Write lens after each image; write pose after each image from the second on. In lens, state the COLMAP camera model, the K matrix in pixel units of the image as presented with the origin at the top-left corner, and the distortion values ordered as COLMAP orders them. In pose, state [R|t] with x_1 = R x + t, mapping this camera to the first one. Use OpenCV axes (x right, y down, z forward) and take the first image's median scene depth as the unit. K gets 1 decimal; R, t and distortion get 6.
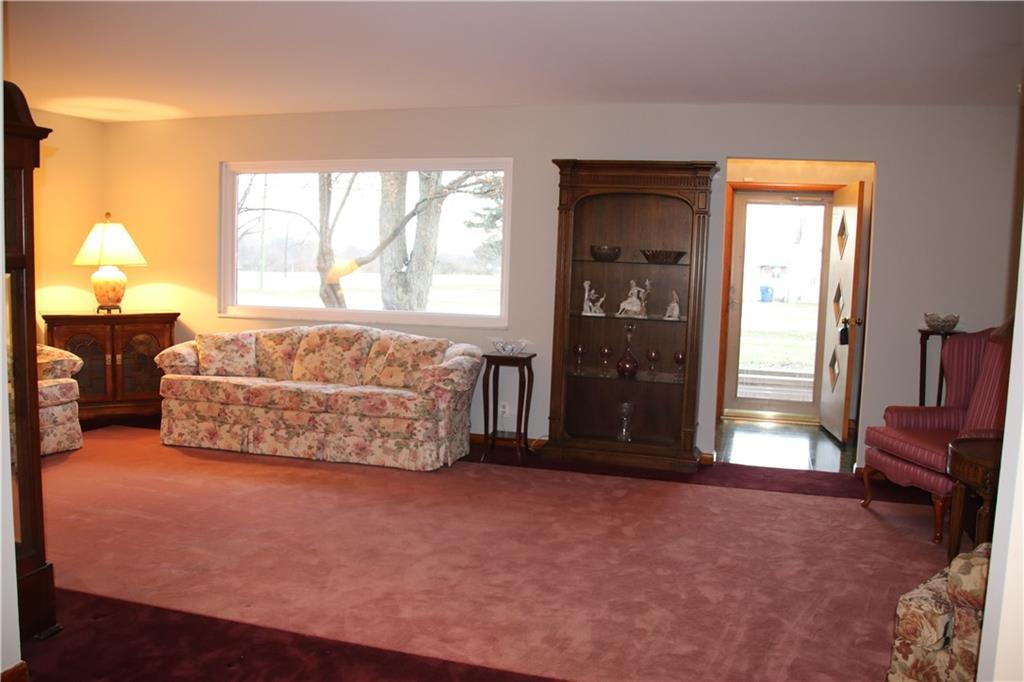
lens RADIAL K [[890.9, 0, 509.2], [0, 890.9, 345.1], [0, 0, 1]] dist [-0.083415, 0.013171]
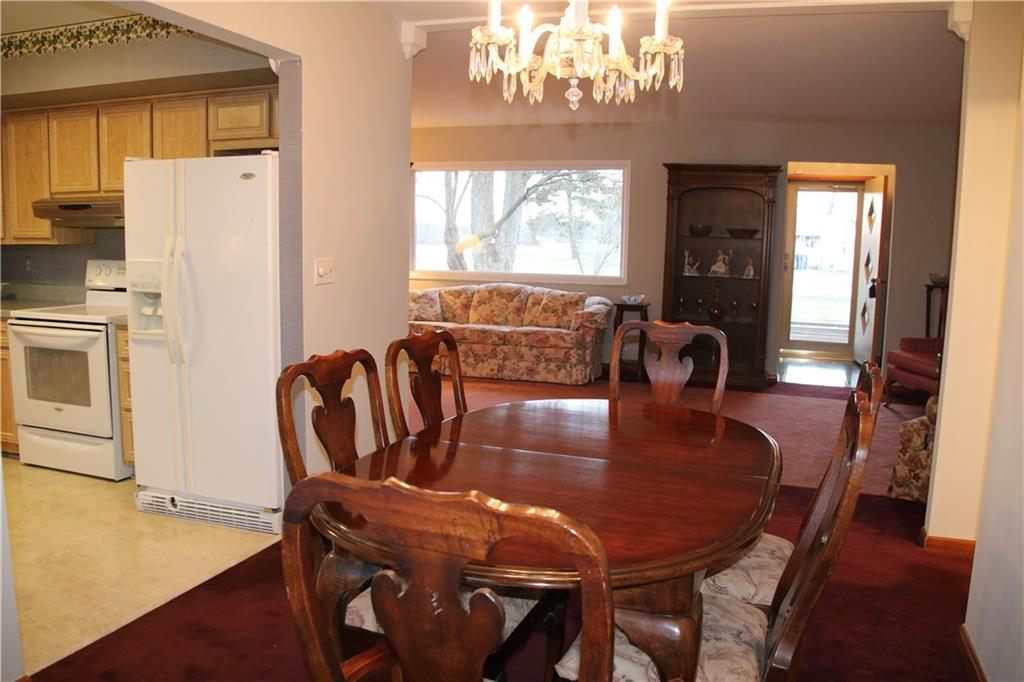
lens RADIAL K [[861.2, 0, 514.4], [0, 861.2, 338.9], [0, 0, 1]] dist [-0.108907, 0.002816]
pose [[0.999247, -0.003259, -0.038660, -0.130046], [0.004405, 0.999552, 0.029589, 0.024687], [0.038546, -0.029737, 0.998814, -0.347492]]
